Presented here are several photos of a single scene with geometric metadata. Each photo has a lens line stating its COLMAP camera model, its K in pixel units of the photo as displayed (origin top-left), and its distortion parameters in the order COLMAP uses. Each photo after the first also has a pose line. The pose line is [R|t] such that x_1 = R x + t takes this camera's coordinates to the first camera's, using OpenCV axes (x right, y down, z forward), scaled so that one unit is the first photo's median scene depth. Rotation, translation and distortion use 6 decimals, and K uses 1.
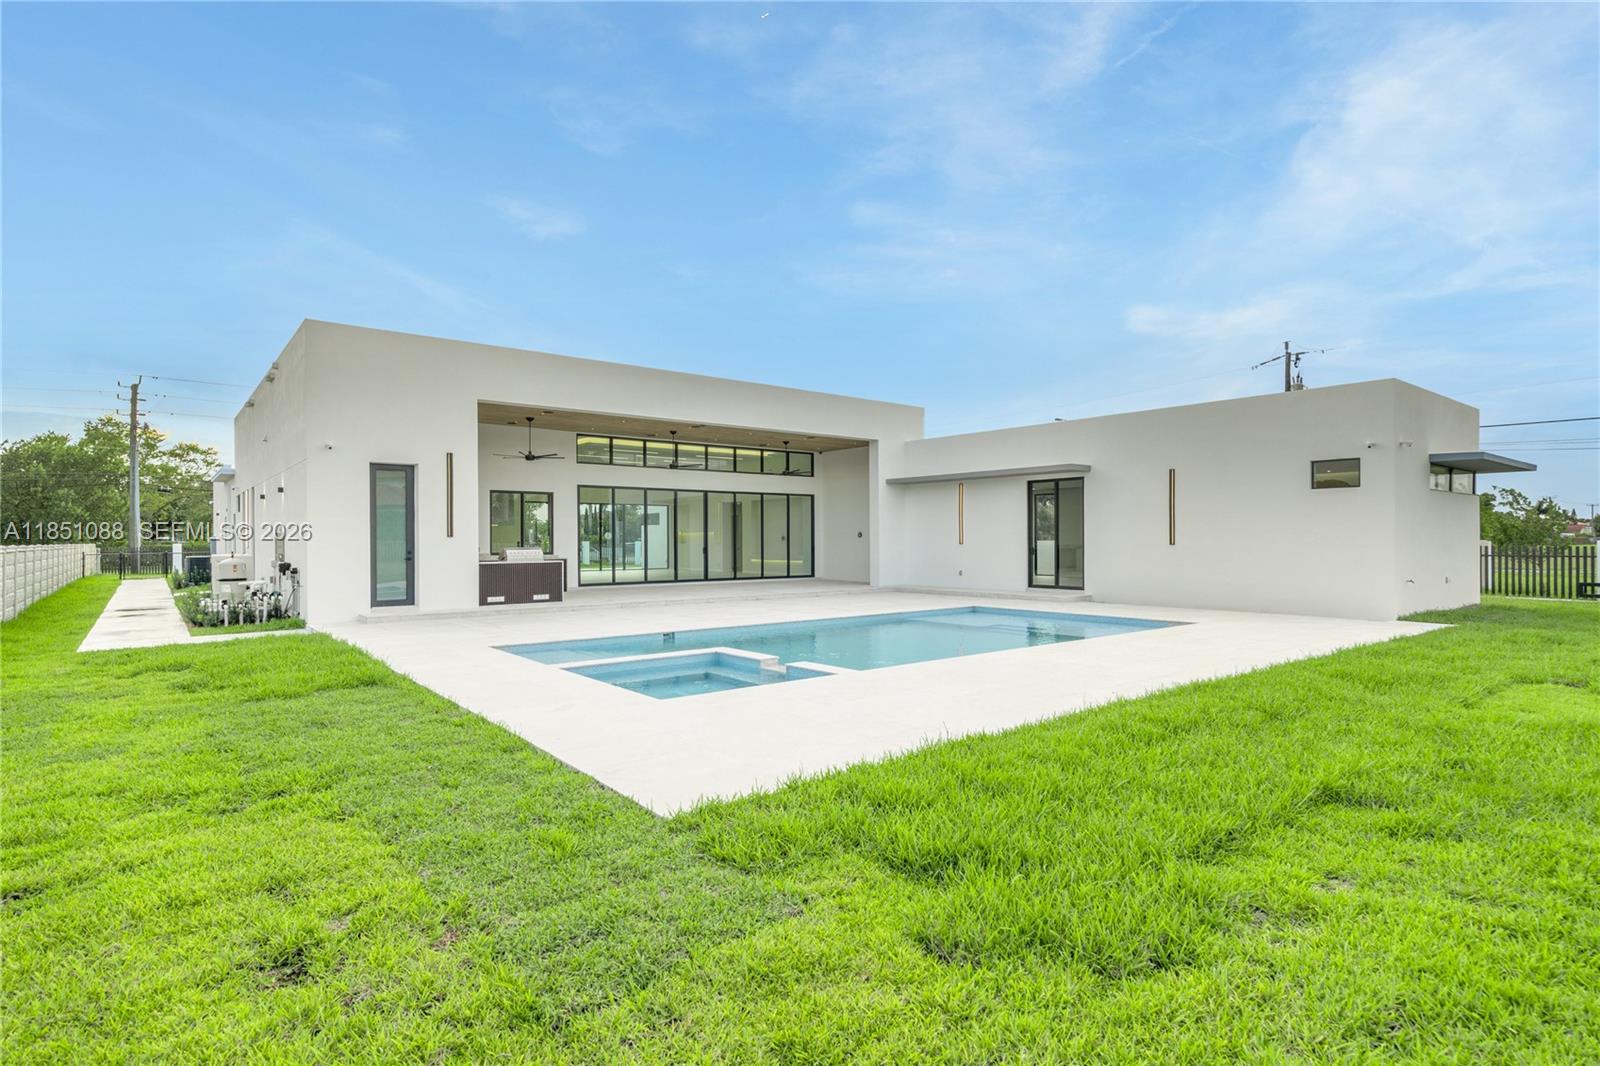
lens RADIAL K [[800.4, 0, 797.5], [0, 800.4, 538.4], [0, 0, 1]] dist [-0.000464, -0.000237]
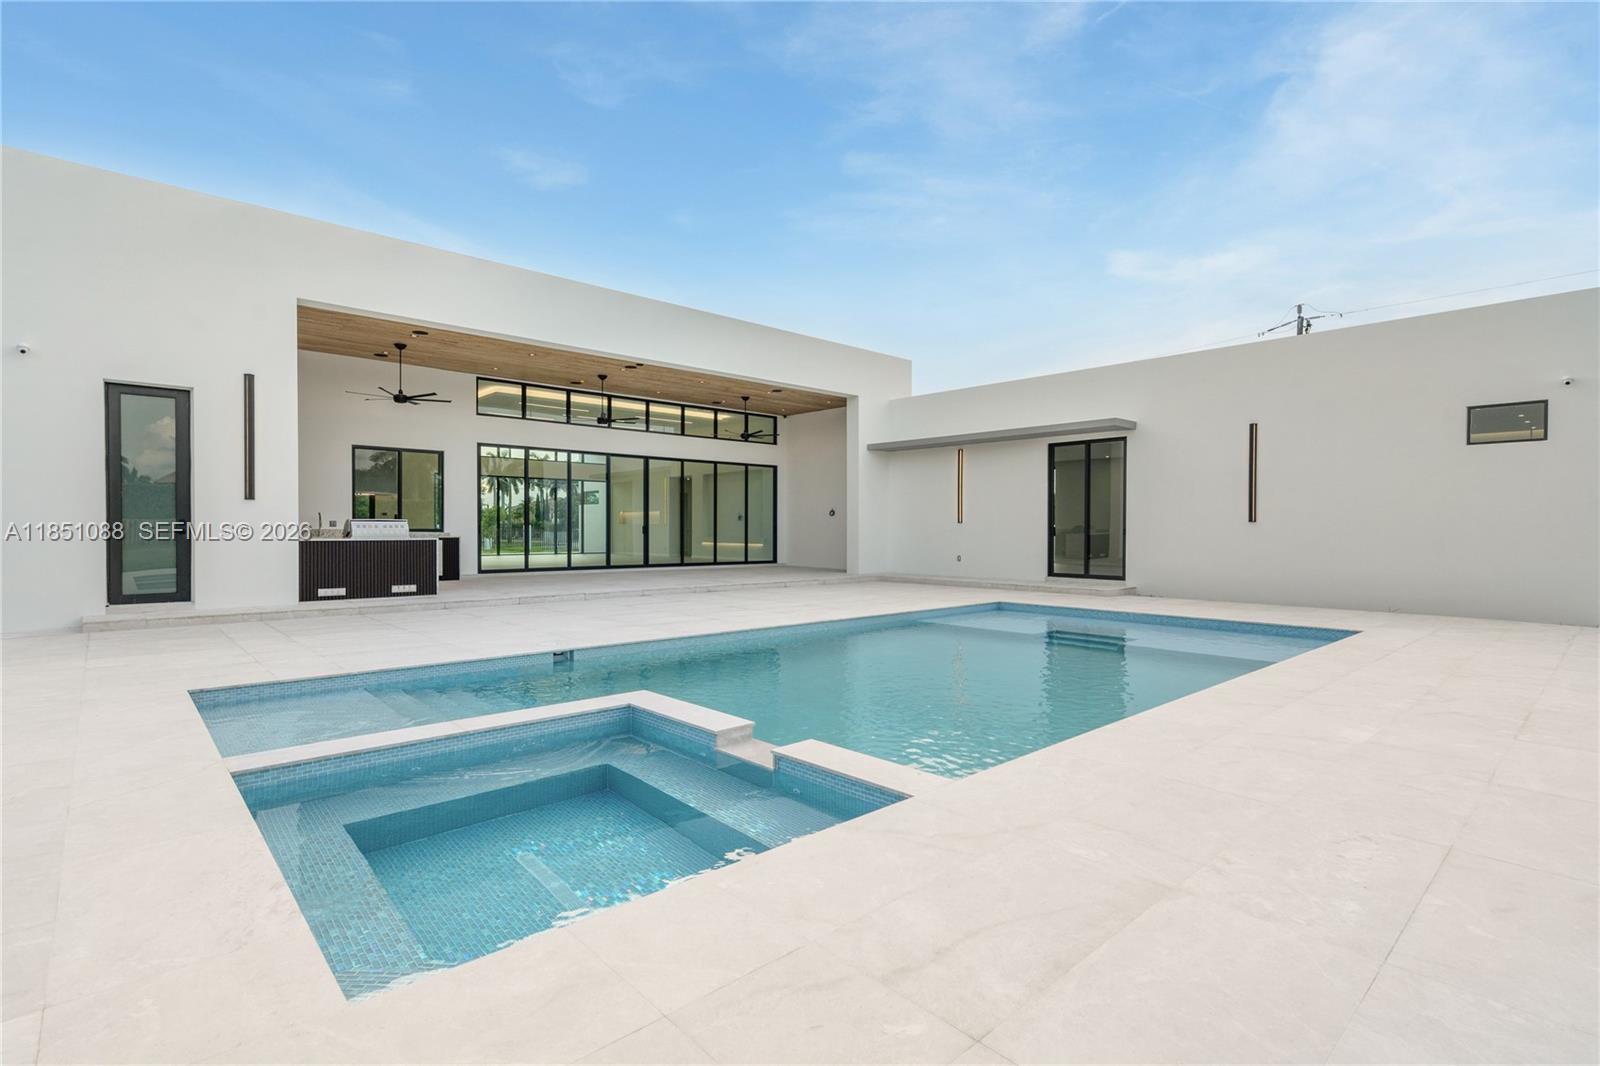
lens RADIAL K [[800.4, 0, 797.5], [0, 800.4, 538.4], [0, 0, 1]] dist [-0.000464, -0.000237]
pose [[0.998193, 0.005723, 0.059823, -0.009509], [-0.006683, 0.999852, 0.015847, 0.010233], [-0.059724, -0.016219, 0.998083, 0.182791]]
